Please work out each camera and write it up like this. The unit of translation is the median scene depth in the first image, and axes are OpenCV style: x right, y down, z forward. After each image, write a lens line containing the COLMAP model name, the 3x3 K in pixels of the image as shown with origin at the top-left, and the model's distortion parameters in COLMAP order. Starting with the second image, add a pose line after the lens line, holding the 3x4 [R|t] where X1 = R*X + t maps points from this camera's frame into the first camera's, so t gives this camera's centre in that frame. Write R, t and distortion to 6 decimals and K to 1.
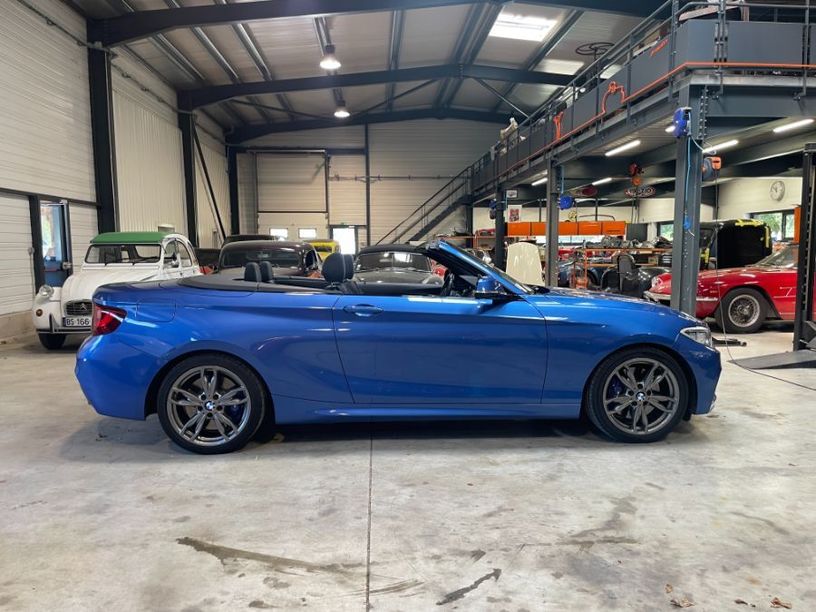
lens RADIAL K [[616.8, 0, 411.9], [0, 616.8, 314.4], [0, 0, 1]] dist [0.094336, -0.131519]
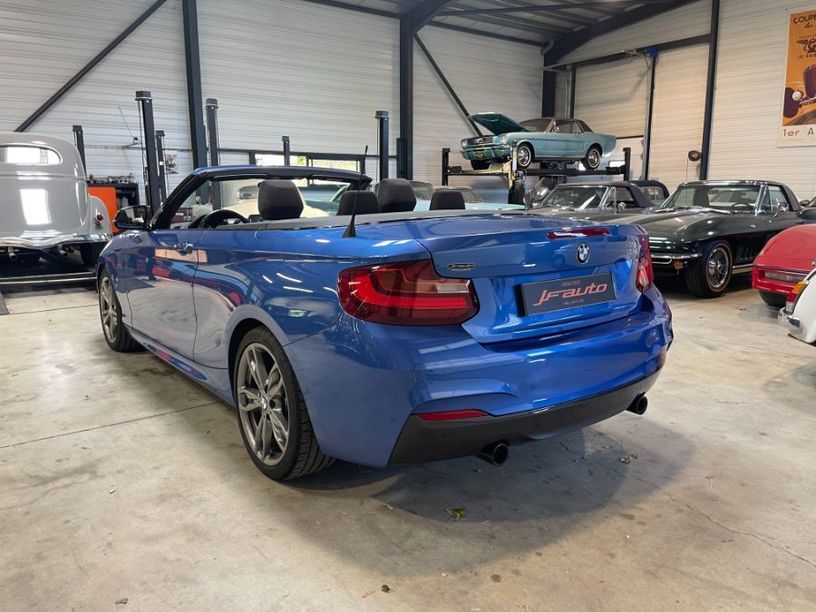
lens RADIAL K [[619.1, 0, 404.2], [0, 619.1, 299.0], [0, 0, 1]] dist [0.096651, -0.133633]
pose [[-0.546664, -0.128783, 0.827389, -0.940391], [0.098289, 0.971403, 0.216139, -0.133636], [-0.831563, 0.199478, -0.518373, 1.591840]]
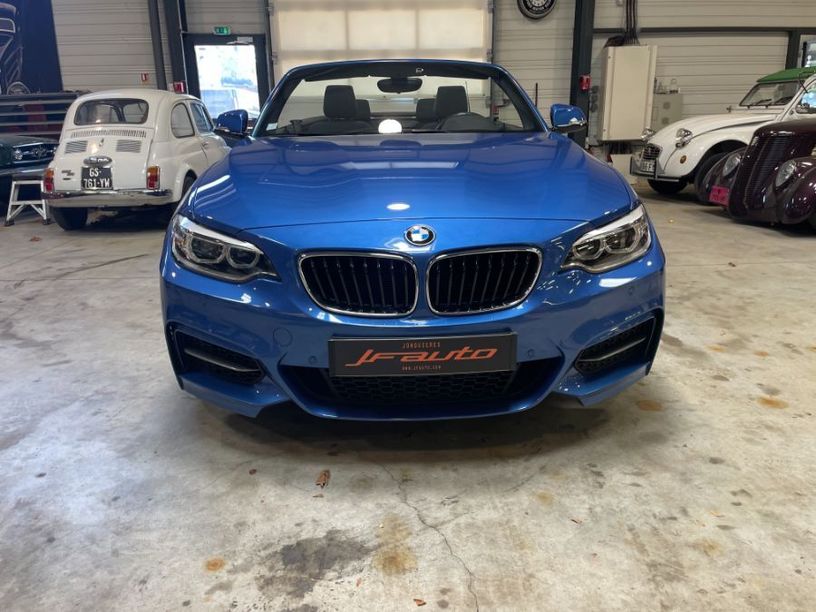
lens RADIAL K [[619.1, 0, 404.2], [0, 619.1, 299.0], [0, 0, 1]] dist [0.096651, -0.133633]
pose [[-0.027831, 0.286329, -0.957727, 0.975188], [-0.087825, 0.953693, 0.287675, -0.078778], [0.995747, 0.092118, -0.001396, 1.222609]]
